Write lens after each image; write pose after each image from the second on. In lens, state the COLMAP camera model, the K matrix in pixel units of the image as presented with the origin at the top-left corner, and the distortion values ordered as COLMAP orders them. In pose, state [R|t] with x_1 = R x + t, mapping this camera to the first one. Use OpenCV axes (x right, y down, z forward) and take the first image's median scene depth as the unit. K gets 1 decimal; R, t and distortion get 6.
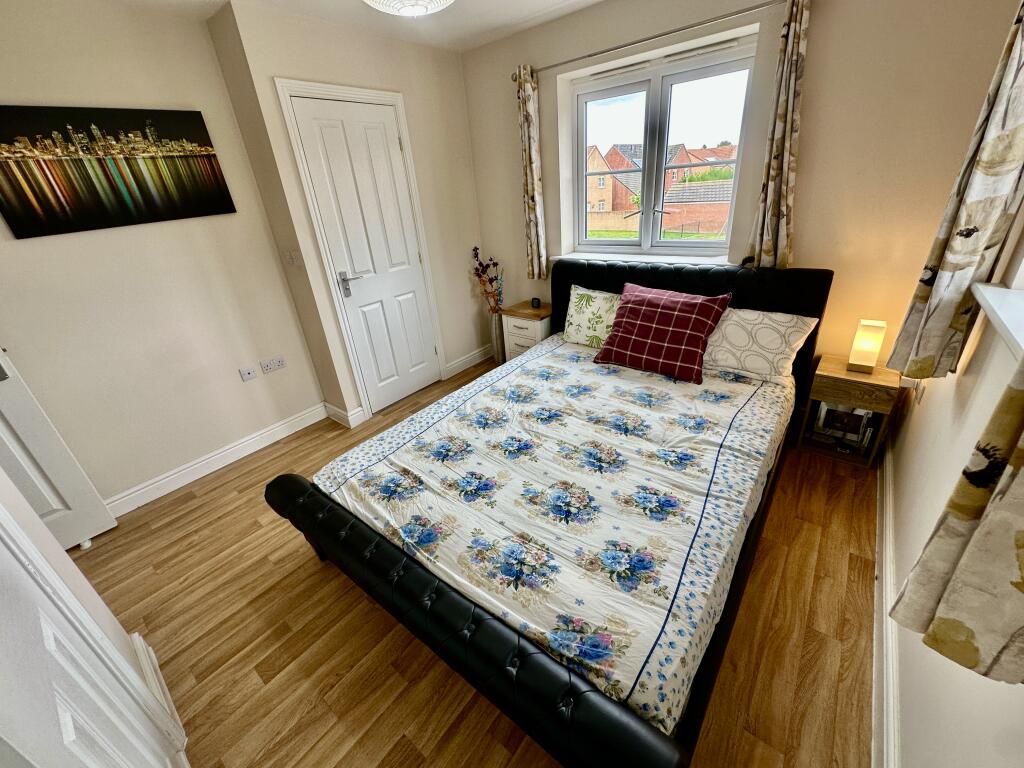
lens RADIAL K [[411.5, 0, 512.0], [0, 411.5, 384.0], [0, 0, 1]] dist [-0.003276, 0.000056]
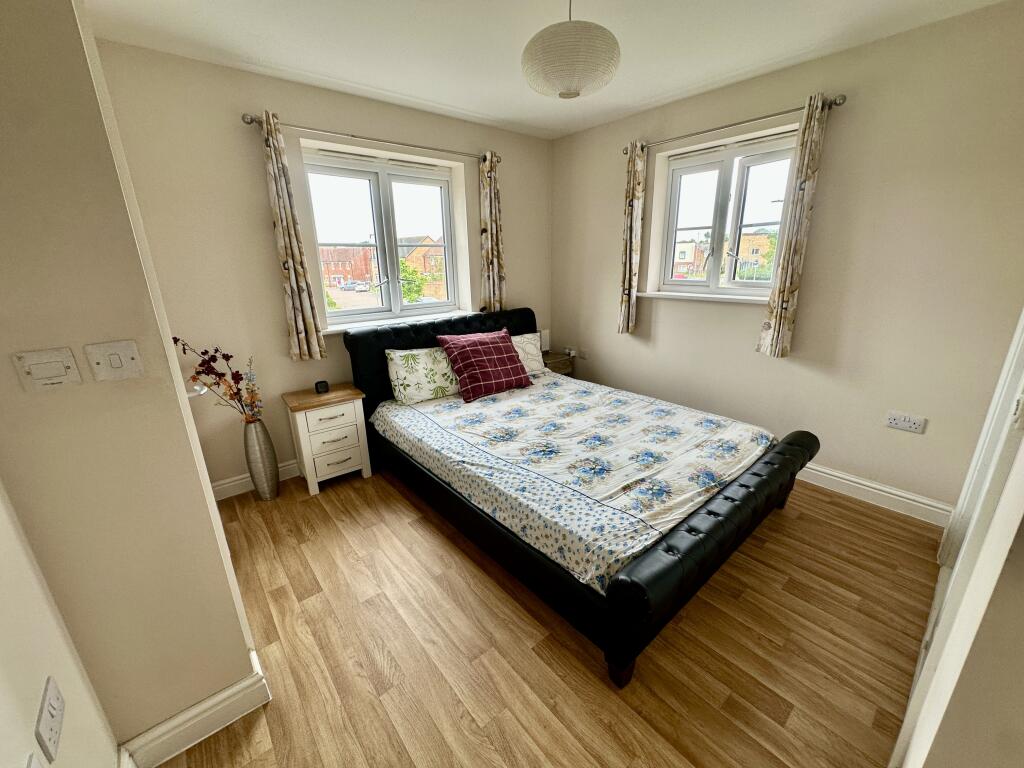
lens RADIAL K [[411.5, 0, 512.0], [0, 411.5, 384.0], [0, 0, 1]] dist [-0.003276, 0.000056]
pose [[0.196757, -0.213436, 0.956939, -1.112450], [0.430384, 0.895758, 0.111299, -0.229421], [-0.880941, 0.389952, 0.268106, 0.784239]]
